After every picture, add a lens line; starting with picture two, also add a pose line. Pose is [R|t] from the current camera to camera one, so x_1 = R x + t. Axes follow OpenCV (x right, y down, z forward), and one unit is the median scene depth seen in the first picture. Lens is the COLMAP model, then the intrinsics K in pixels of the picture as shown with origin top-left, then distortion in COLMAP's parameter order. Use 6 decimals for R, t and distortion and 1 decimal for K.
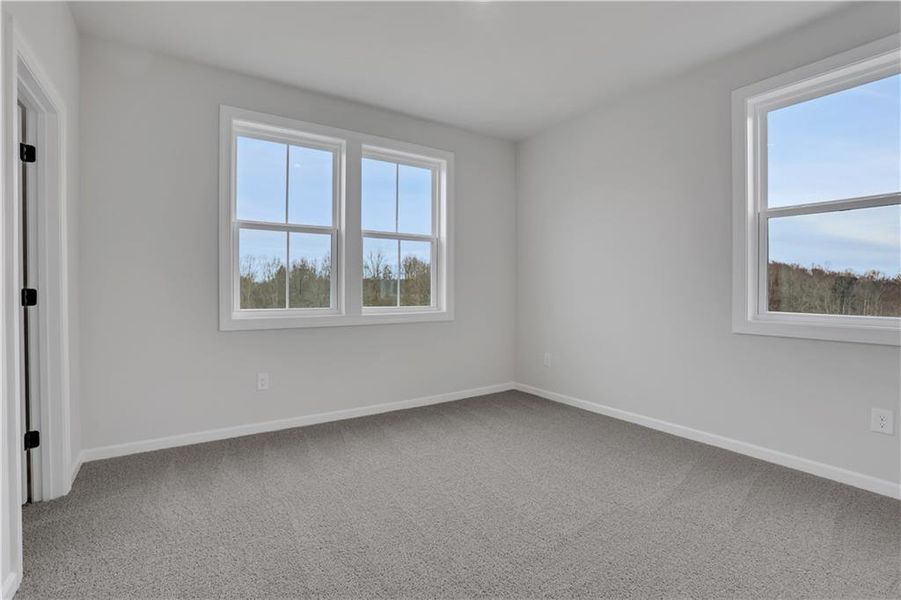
lens RADIAL K [[417.9, 0, 450.6], [0, 417.9, 297.6], [0, 0, 1]] dist [-0.050193, 0.019909]
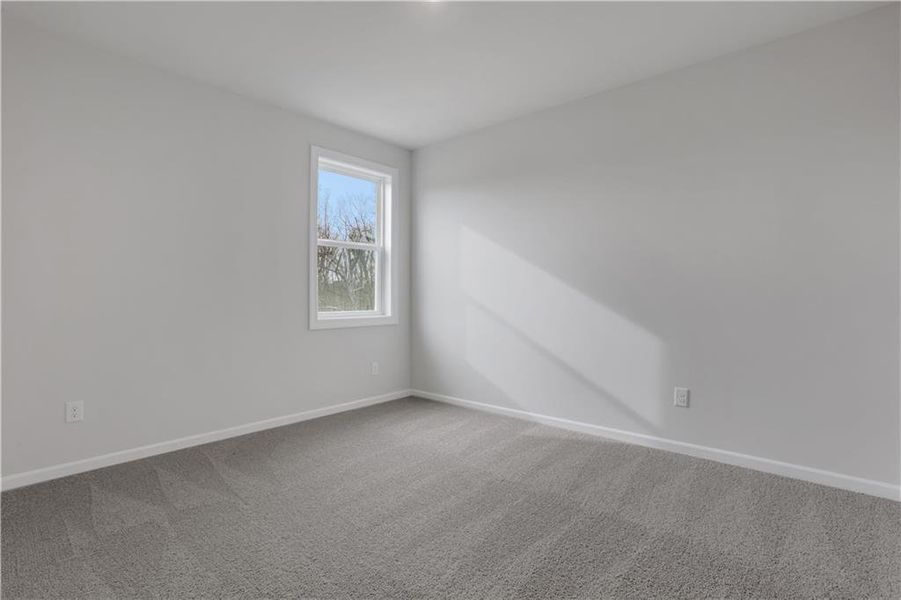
lens RADIAL K [[417.9, 0, 450.6], [0, 417.9, 297.6], [0, 0, 1]] dist [-0.050193, 0.019909]
pose [[0.970113, -0.006760, 0.242561, -0.126359], [0.010119, 0.999869, -0.012606, 0.001542], [-0.242444, 0.014684, 0.970054, -0.081813]]
